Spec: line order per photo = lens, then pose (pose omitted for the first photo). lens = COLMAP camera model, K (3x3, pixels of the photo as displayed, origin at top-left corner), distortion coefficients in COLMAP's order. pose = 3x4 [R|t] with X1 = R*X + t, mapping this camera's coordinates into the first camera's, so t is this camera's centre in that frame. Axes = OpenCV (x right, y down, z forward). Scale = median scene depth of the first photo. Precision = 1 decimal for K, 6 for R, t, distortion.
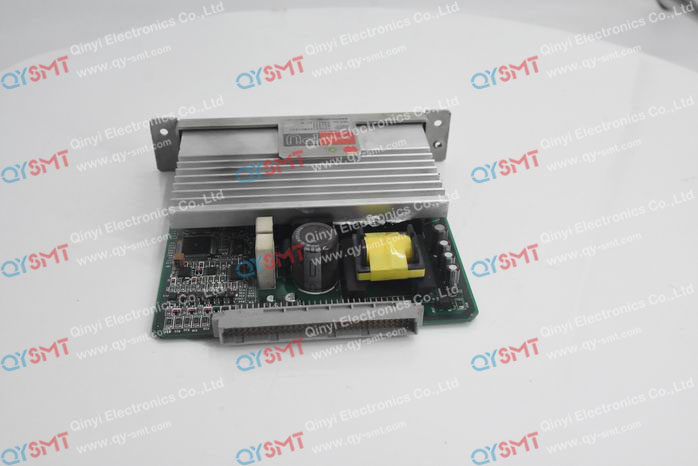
lens RADIAL K [[744.8, 0, 349.0], [0, 744.8, 233.0], [0, 0, 1]] dist [0.002485, -0.001374]
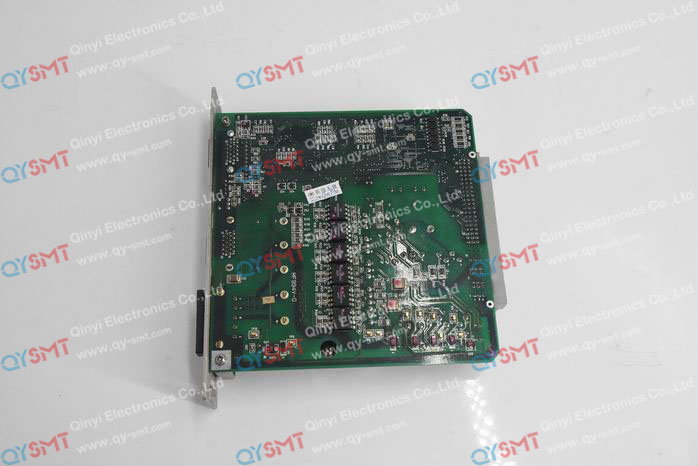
lens RADIAL K [[744.8, 0, 349.0], [0, 744.8, 233.0], [0, 0, 1]] dist [0.002485, -0.001374]
pose [[1.000000, -0.000229, -0.000044, 0.000006], [0.000229, 1.000000, 0.000017, 0.504182], [0.000044, -0.000017, 1.000000, -0.000005]]
